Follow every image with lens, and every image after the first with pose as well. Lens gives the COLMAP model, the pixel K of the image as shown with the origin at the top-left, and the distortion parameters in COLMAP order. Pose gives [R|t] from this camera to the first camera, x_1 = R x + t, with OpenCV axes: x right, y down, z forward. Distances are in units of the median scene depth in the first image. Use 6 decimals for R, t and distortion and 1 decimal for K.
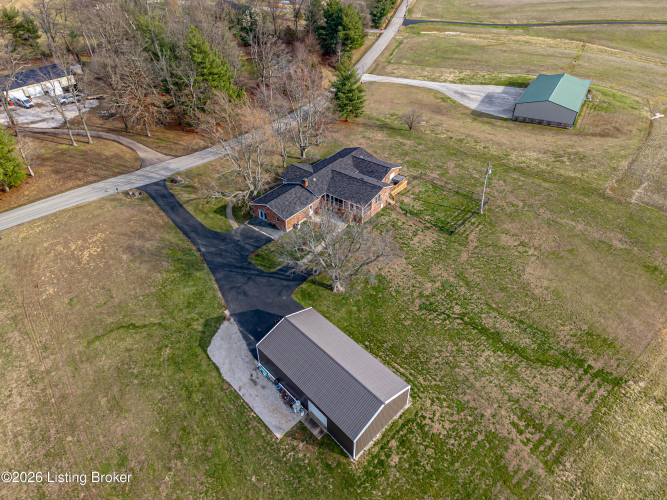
lens RADIAL K [[429.2, 0, 334.8], [0, 429.2, 250.0], [0, 0, 1]] dist [0.238056, -0.235452]
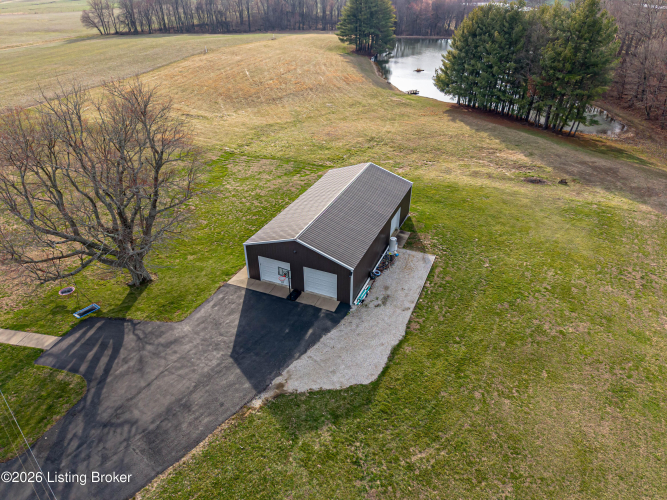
lens RADIAL K [[429.2, 0, 334.8], [0, 429.2, 250.0], [0, 0, 1]] dist [0.238056, -0.235452]
pose [[-0.392331, -0.481698, 0.783609, -0.551281], [0.563543, 0.547426, 0.618663, -0.145593], [-0.726977, 0.684318, 0.056685, 0.888751]]
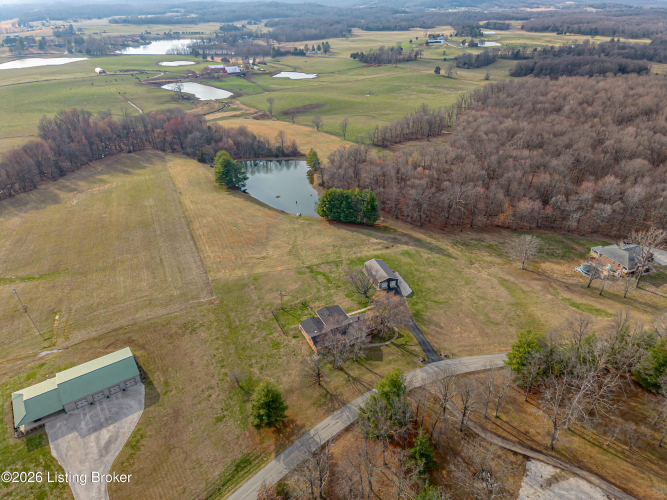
lens RADIAL K [[429.2, 0, 334.8], [0, 429.2, 250.0], [0, 0, 1]] dist [0.238056, -0.235452]
pose [[-0.903436, -0.213210, 0.371947, -0.888978], [0.261711, 0.412899, 0.872365, -2.824417], [-0.339574, 0.885469, -0.317228, 1.912014]]
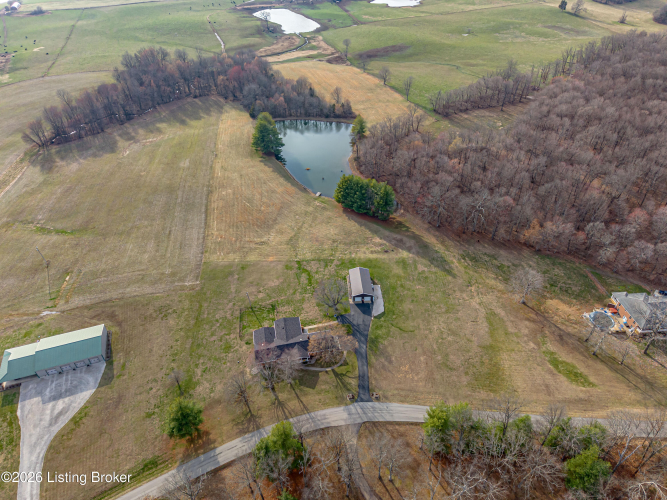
lens RADIAL K [[429.2, 0, 334.8], [0, 429.2, 250.0], [0, 0, 1]] dist [0.238056, -0.235452]
pose [[-0.760987, -0.407386, 0.504912, -1.397837], [0.399588, 0.318805, 0.859473, -2.709852], [-0.511105, 0.855804, -0.079820, 1.029624]]
